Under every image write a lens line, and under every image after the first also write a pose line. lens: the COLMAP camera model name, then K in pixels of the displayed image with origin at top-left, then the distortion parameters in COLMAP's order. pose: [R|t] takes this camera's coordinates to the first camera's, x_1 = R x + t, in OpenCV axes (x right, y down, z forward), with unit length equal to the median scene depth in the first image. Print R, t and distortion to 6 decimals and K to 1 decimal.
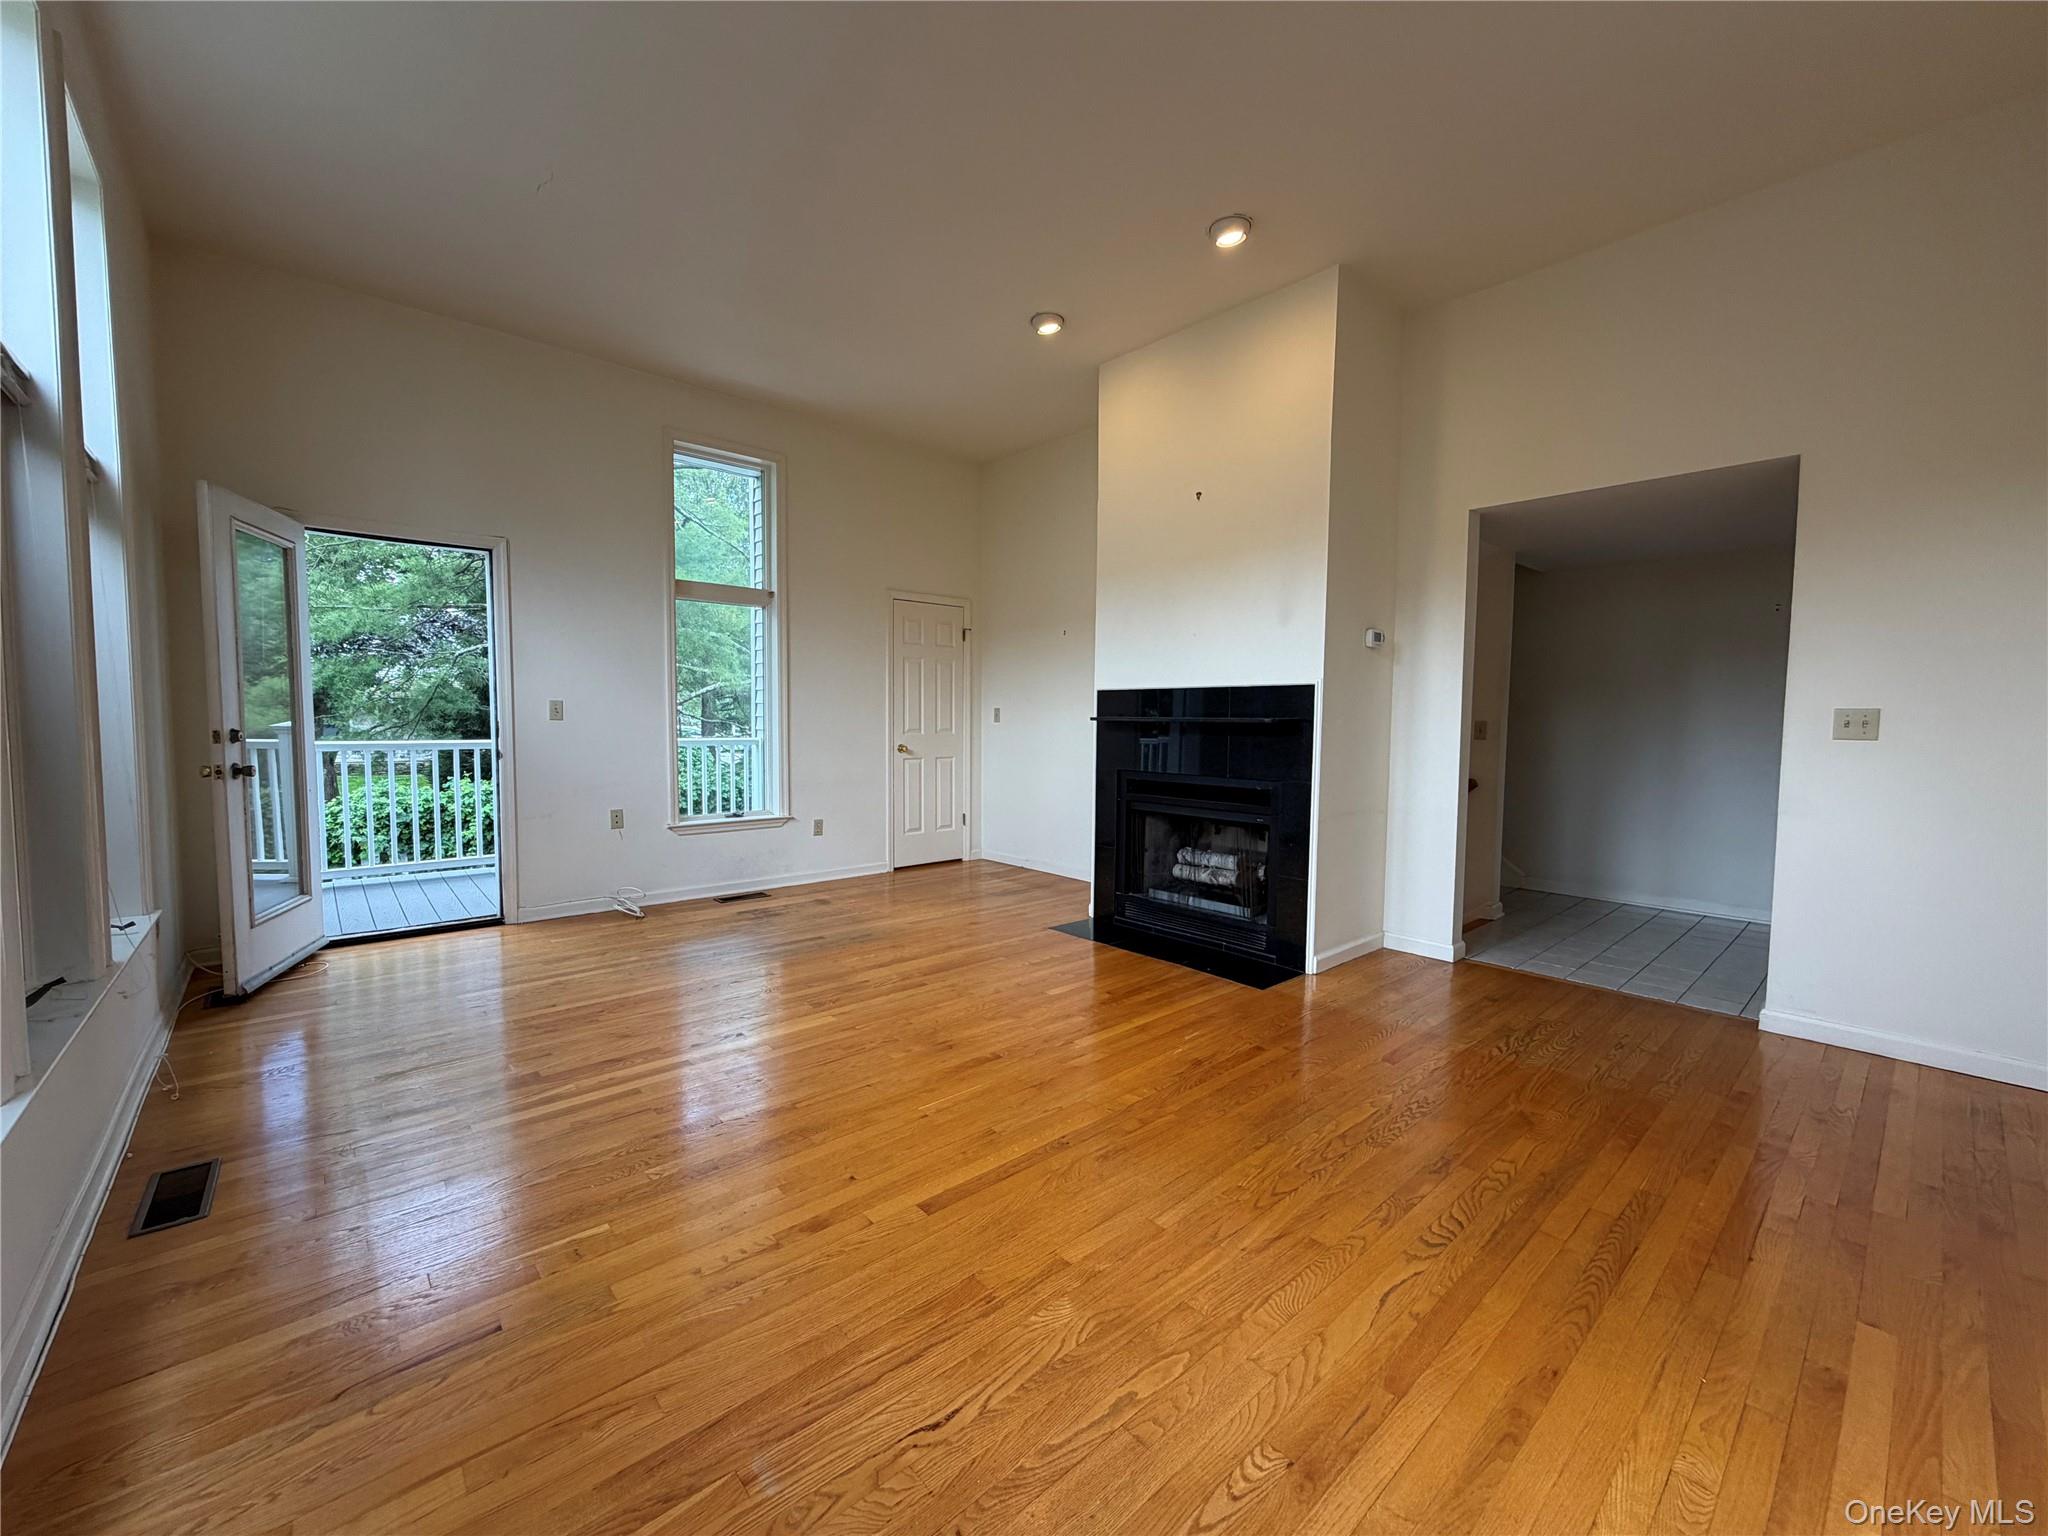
lens RADIAL K [[811.4, 0, 1018.0], [0, 811.4, 767.0], [0, 0, 1]] dist [-0.000231, -0.000360]
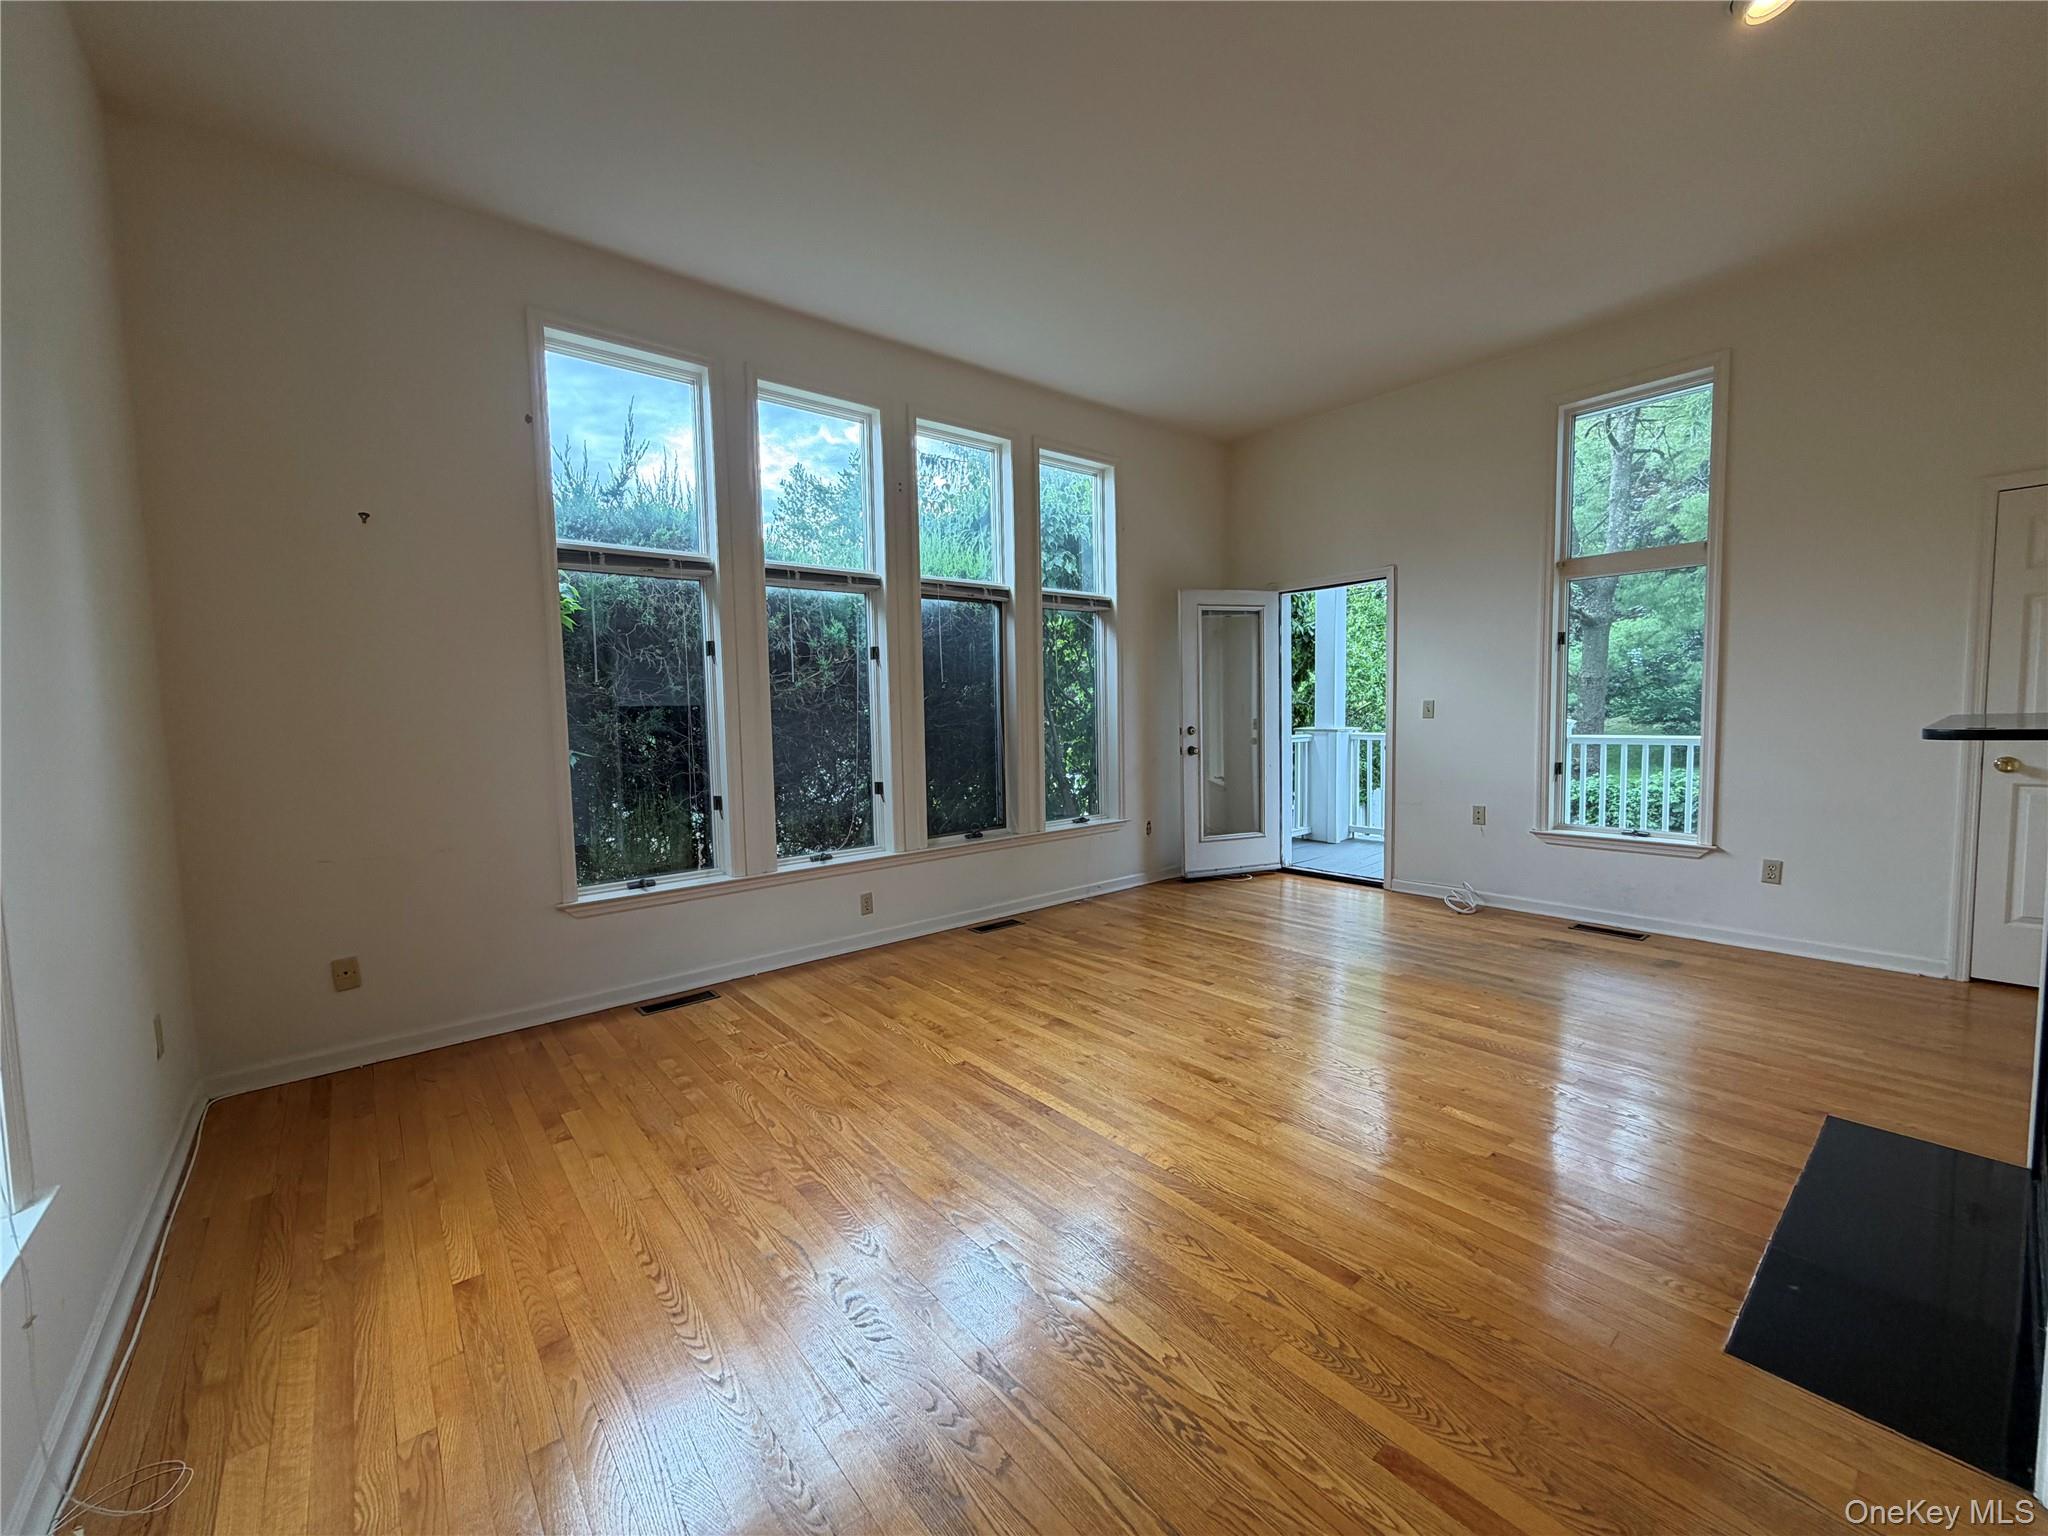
lens RADIAL K [[811.4, 0, 1018.0], [0, 811.4, 767.0], [0, 0, 1]] dist [-0.000231, -0.000360]
pose [[-0.032580, 0.063021, -0.997480, 0.546671], [-0.039400, 0.997153, 0.064287, -0.039669], [0.998692, 0.041396, -0.030005, 0.463008]]
